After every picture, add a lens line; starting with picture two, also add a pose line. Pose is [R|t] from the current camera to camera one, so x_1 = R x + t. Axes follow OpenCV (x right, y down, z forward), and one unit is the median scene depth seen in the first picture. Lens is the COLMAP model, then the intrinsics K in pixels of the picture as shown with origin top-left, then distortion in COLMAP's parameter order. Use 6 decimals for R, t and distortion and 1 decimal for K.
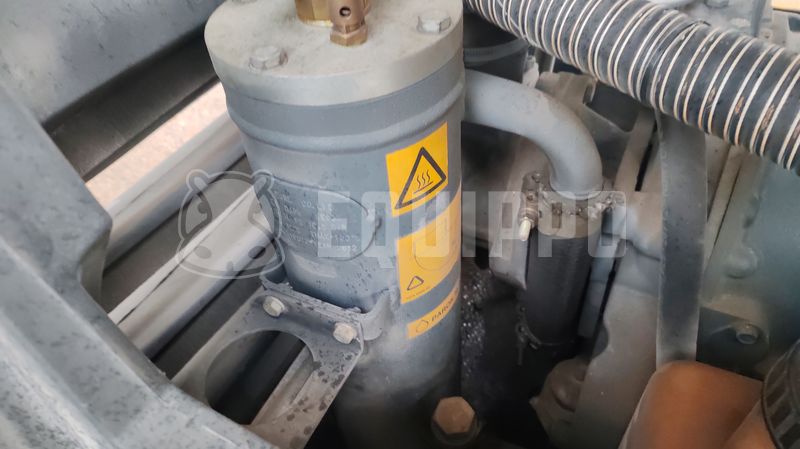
lens RADIAL K [[549.9, 0, 400.3], [0, 549.9, 221.1], [0, 0, 1]] dist [0.018812, -0.000048]
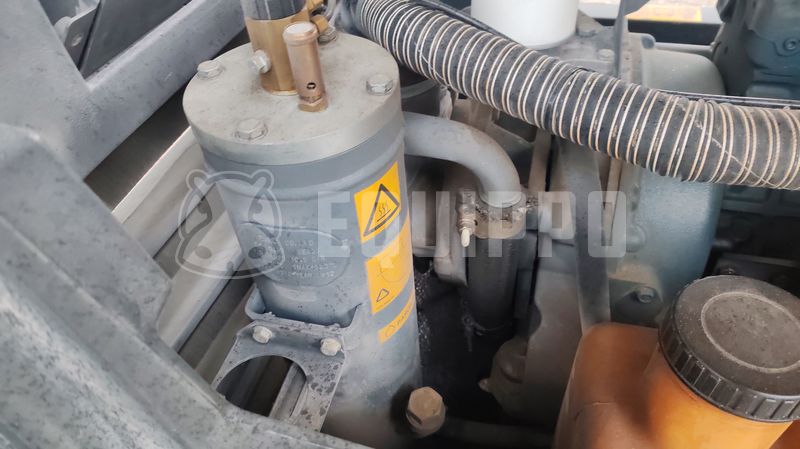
lens RADIAL K [[537.5, 0, 400.0], [0, 537.5, 224.5], [0, 0, 1]] dist [0.043771, -0.035780]
pose [[0.980055, -0.134789, 0.146030, -0.103993], [0.136635, 0.990618, -0.002640, -0.035335], [-0.144304, 0.022541, 0.989277, -0.184426]]
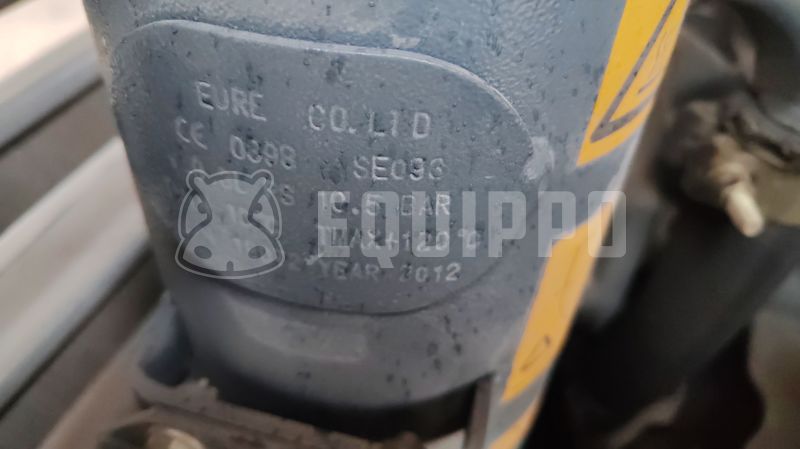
lens RADIAL K [[593.4, 0, 400.0], [0, 593.4, 224.5], [0, 0, 1]] dist [-0.050058, 0.003340]
pose [[0.970403, -0.049142, 0.236440, -0.211415], [0.060177, 0.997399, -0.039679, 0.035766], [-0.233875, 0.052733, 0.970836, 0.725473]]
